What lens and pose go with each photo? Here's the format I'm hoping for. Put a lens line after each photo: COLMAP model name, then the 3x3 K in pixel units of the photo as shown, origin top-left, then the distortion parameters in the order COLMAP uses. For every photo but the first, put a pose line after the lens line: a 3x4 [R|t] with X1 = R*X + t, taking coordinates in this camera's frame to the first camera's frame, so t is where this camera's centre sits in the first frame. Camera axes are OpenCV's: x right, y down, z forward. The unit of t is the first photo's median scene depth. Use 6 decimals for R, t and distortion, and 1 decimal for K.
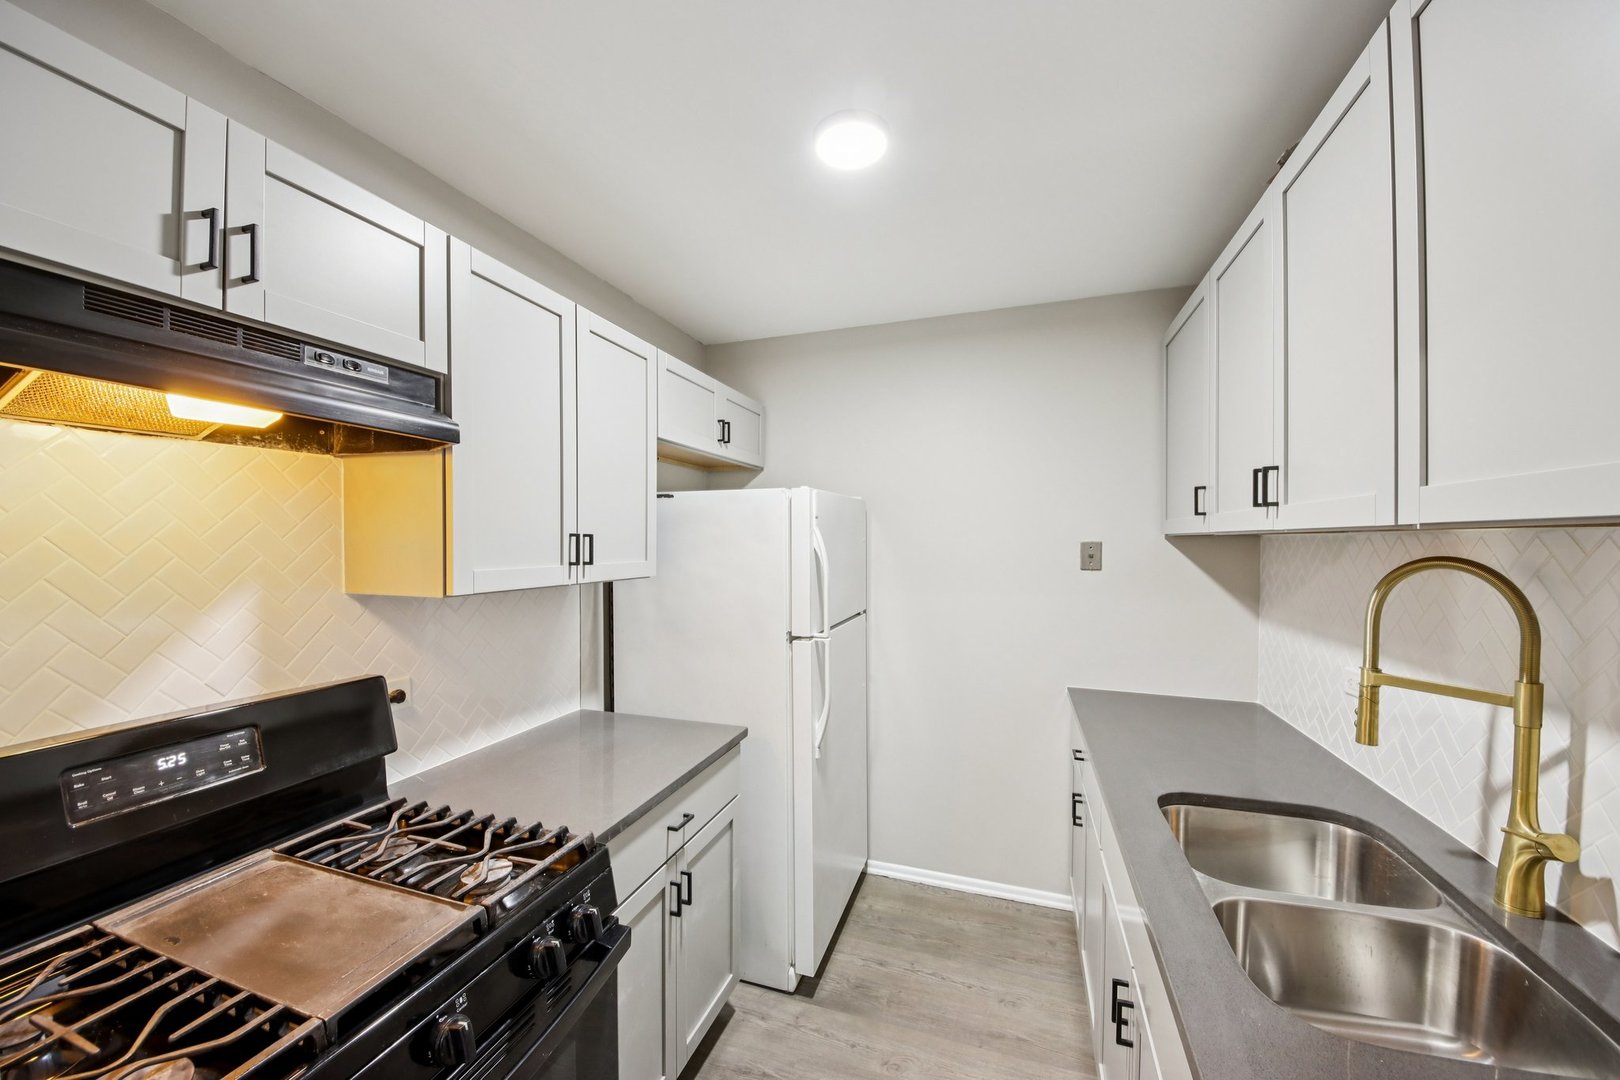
lens RADIAL K [[623.0, 0, 802.8], [0, 623.0, 546.5], [0, 0, 1]] dist [0.001807, 0.000011]
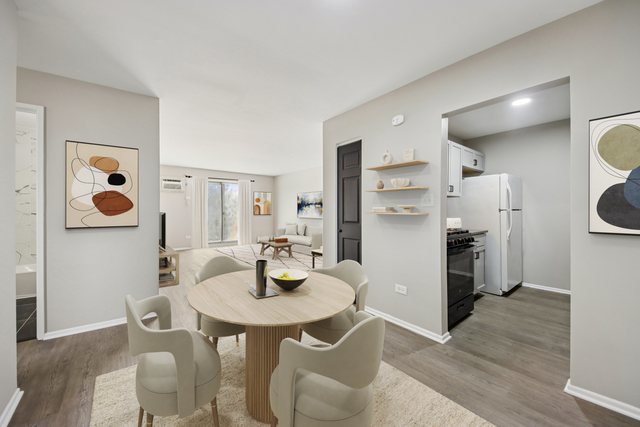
lens RADIAL K [[246.1, 0, 322.7], [0, 246.1, 210.3], [0, 0, 1]] dist [0.001807, 0.000011]
pose [[0.856548, -0.006377, -0.516029, -0.168375], [0.000935, 0.999941, -0.010805, 0.149628], [0.516067, 0.008772, 0.856503, -0.931720]]
